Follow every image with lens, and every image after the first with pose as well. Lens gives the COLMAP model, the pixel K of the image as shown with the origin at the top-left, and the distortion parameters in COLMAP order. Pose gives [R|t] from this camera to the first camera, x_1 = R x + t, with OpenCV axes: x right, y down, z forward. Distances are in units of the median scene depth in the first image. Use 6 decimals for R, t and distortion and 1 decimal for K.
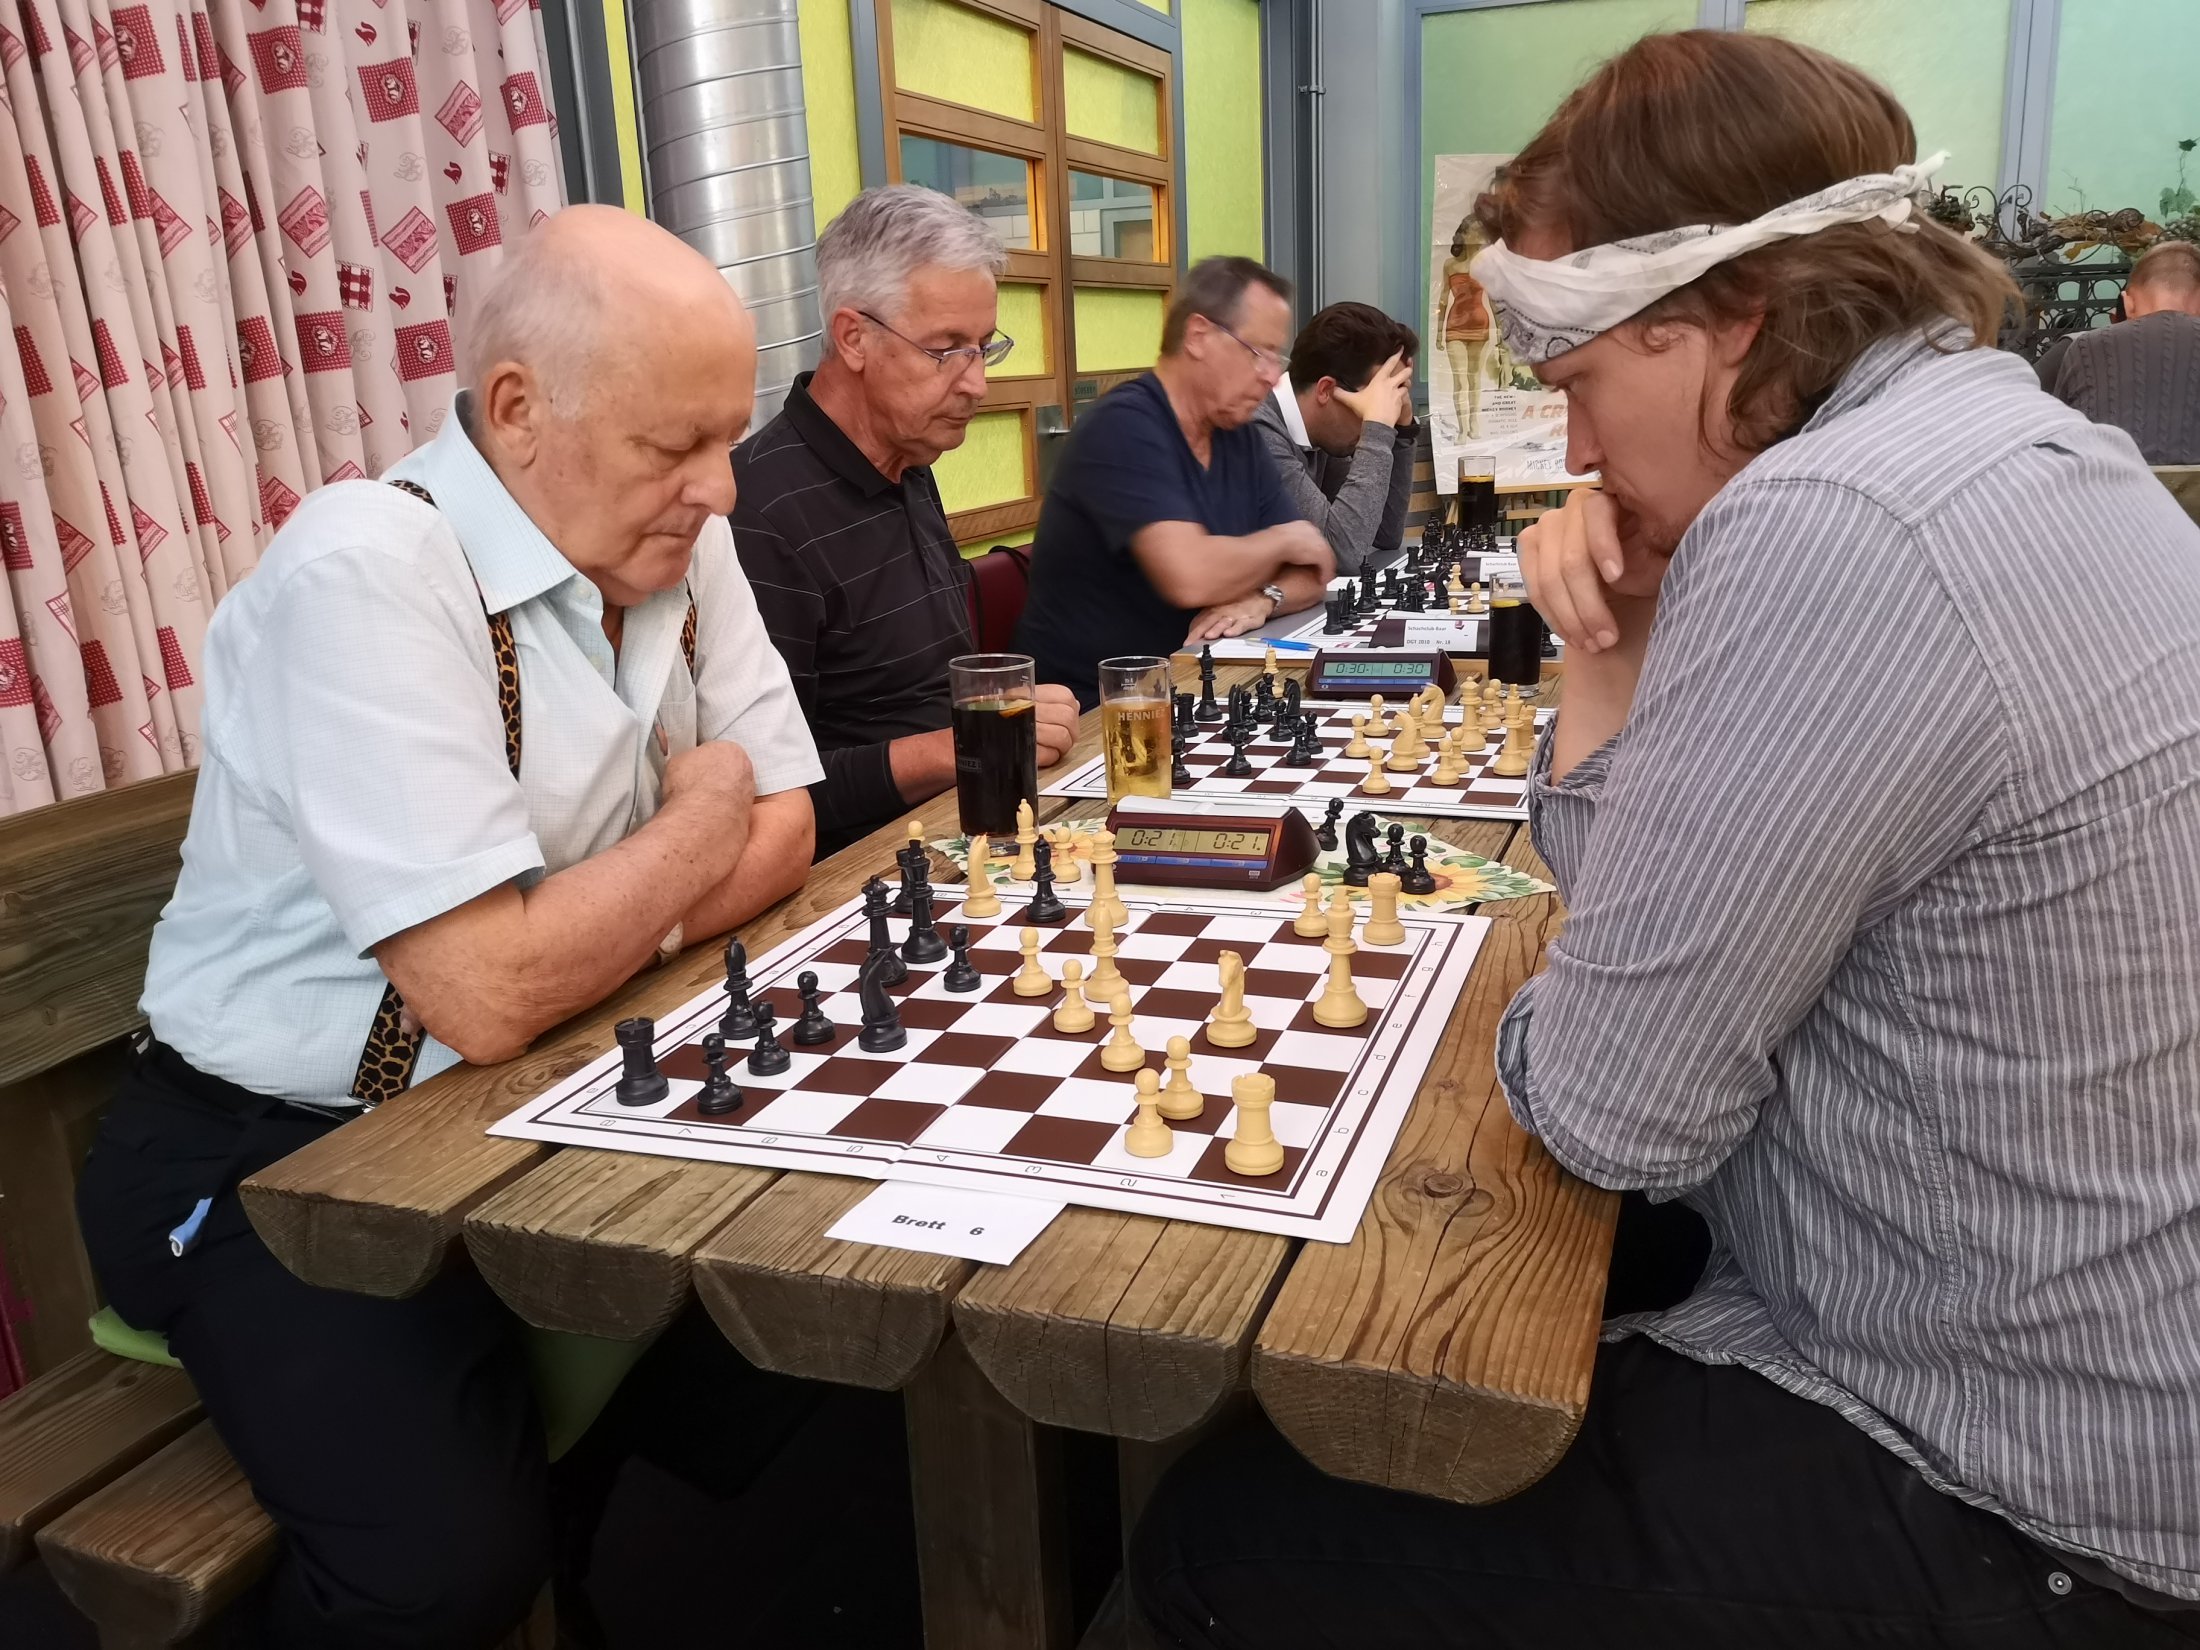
lens RADIAL K [[1738.2, 0, 1100.0], [0, 1738.2, 825.0], [0, 0, 1]] dist [-0.002700, 0.000511]
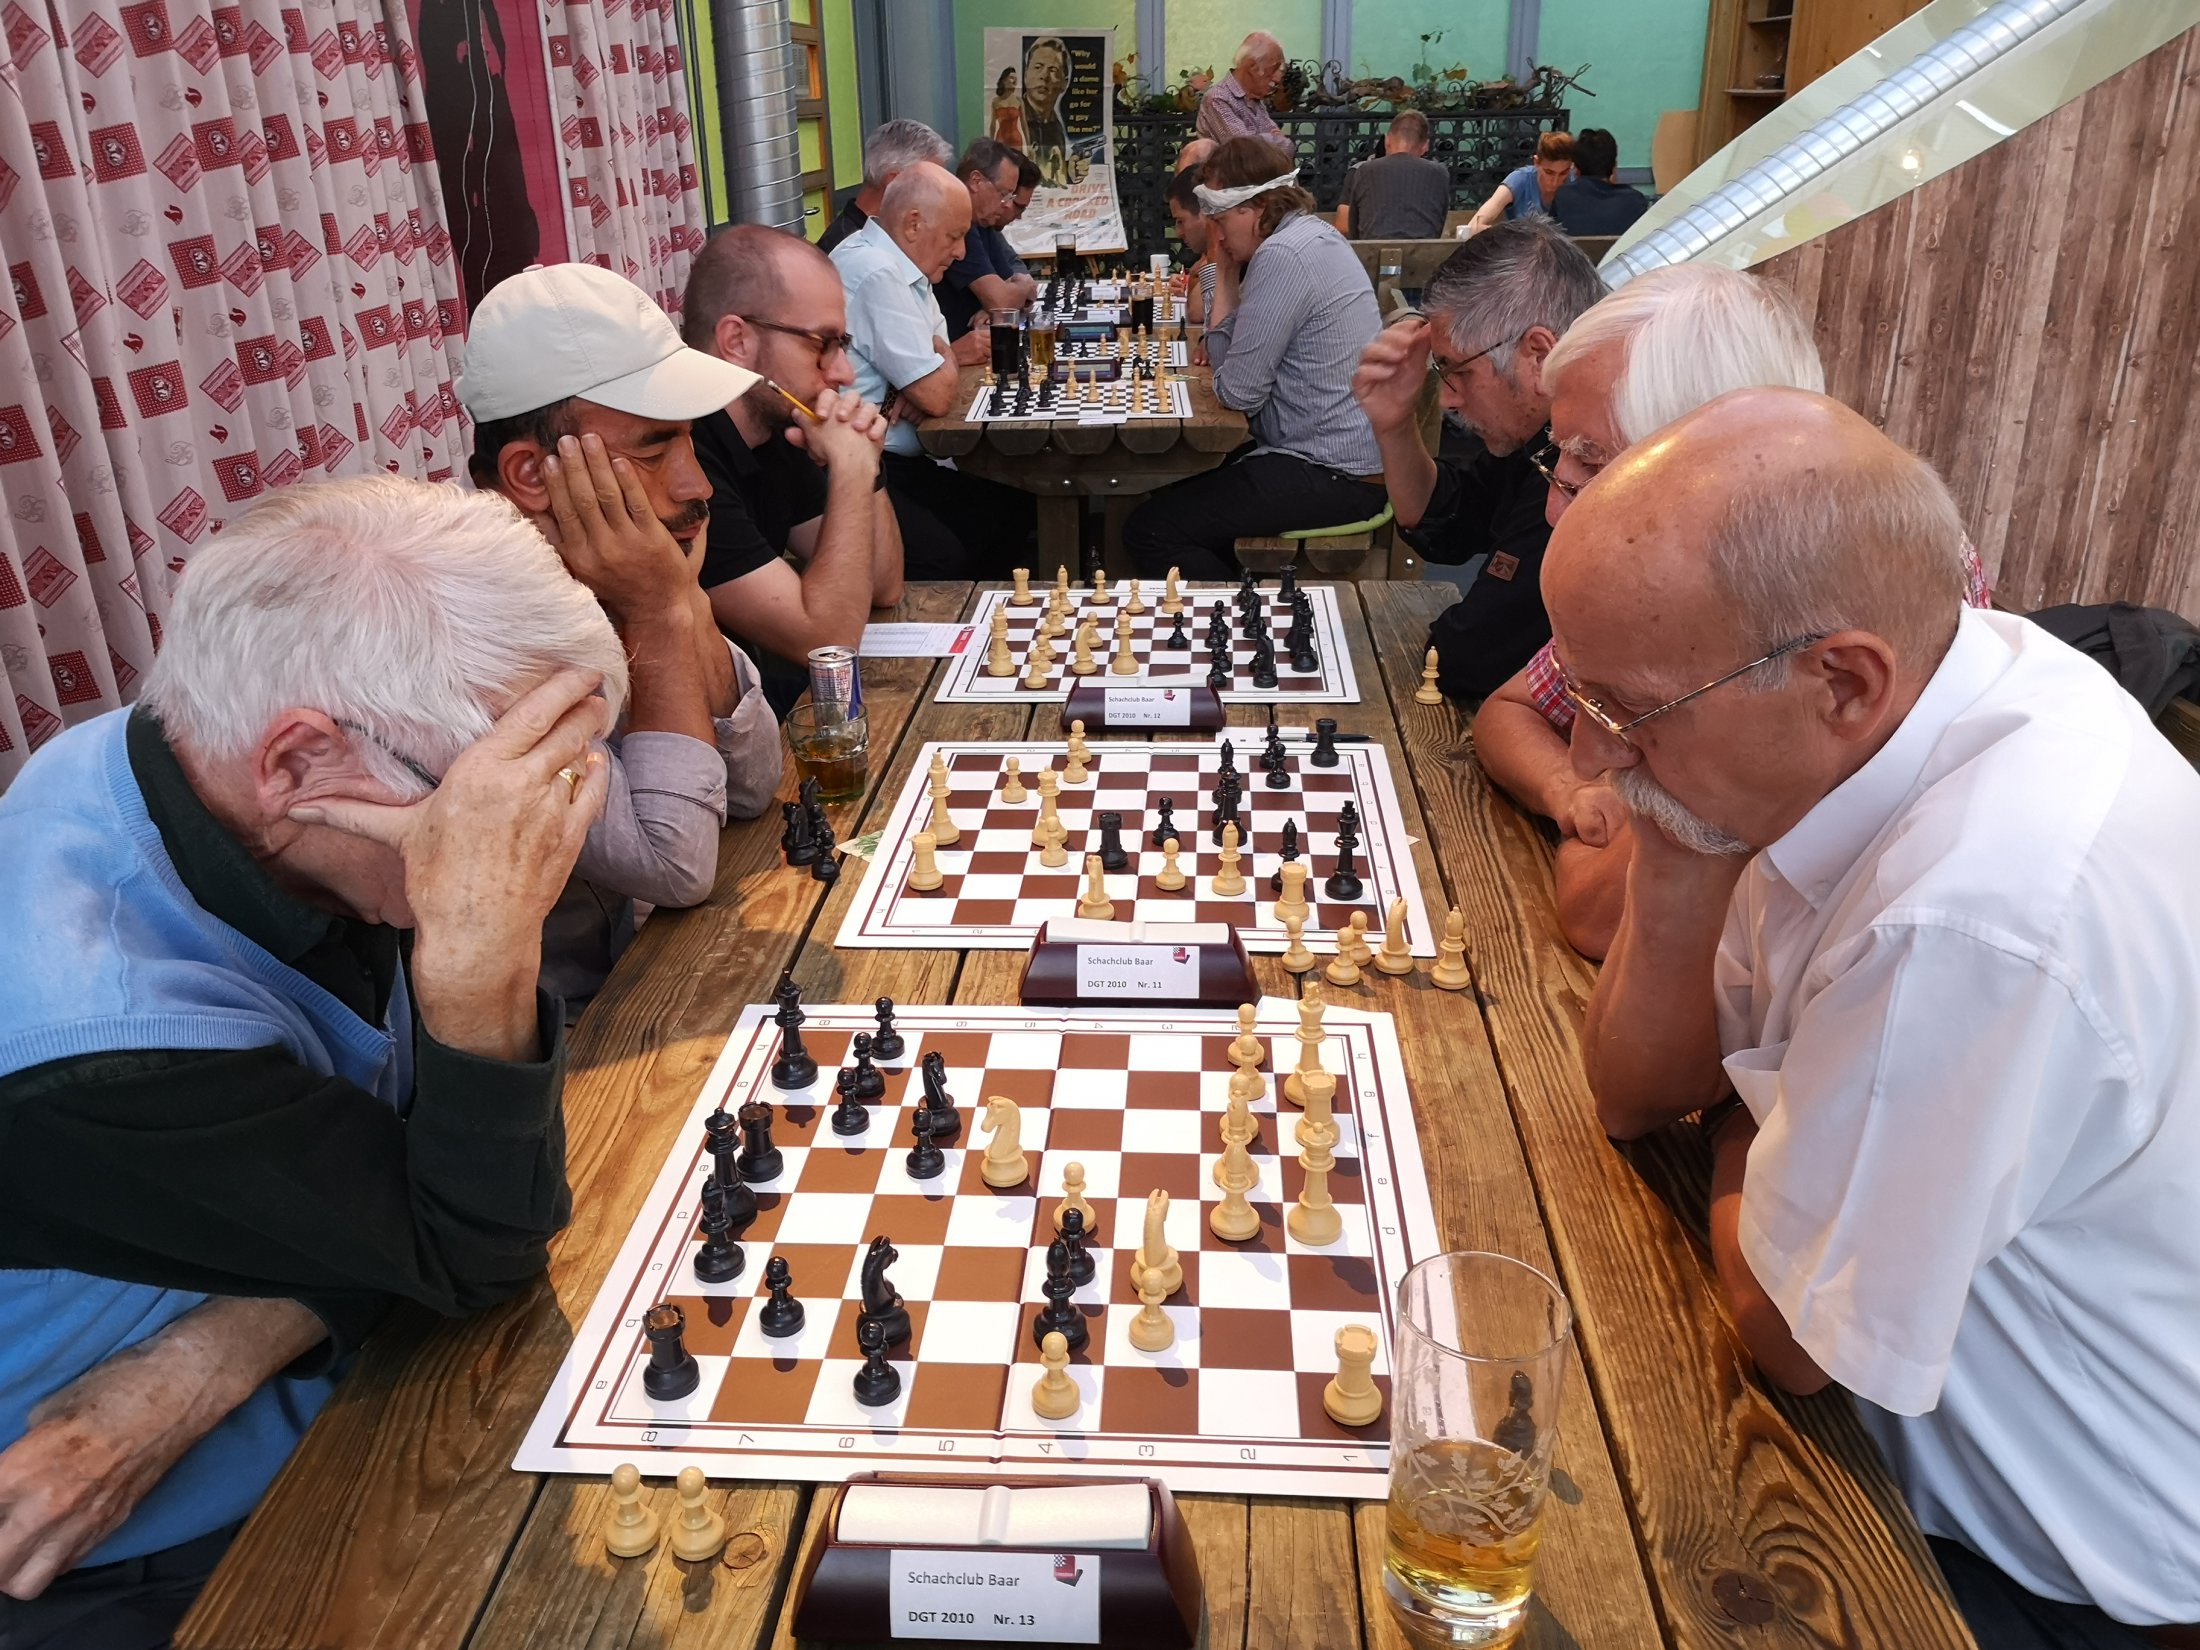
lens RADIAL K [[1738.2, 0, 1100.0], [0, 1738.2, 825.0], [0, 0, 1]] dist [-0.002700, 0.000511]
pose [[0.943674, -0.100047, 0.315389, -1.388443], [0.060650, 0.989343, 0.132368, 0.584685], [-0.325271, -0.105784, 0.939685, -2.832306]]
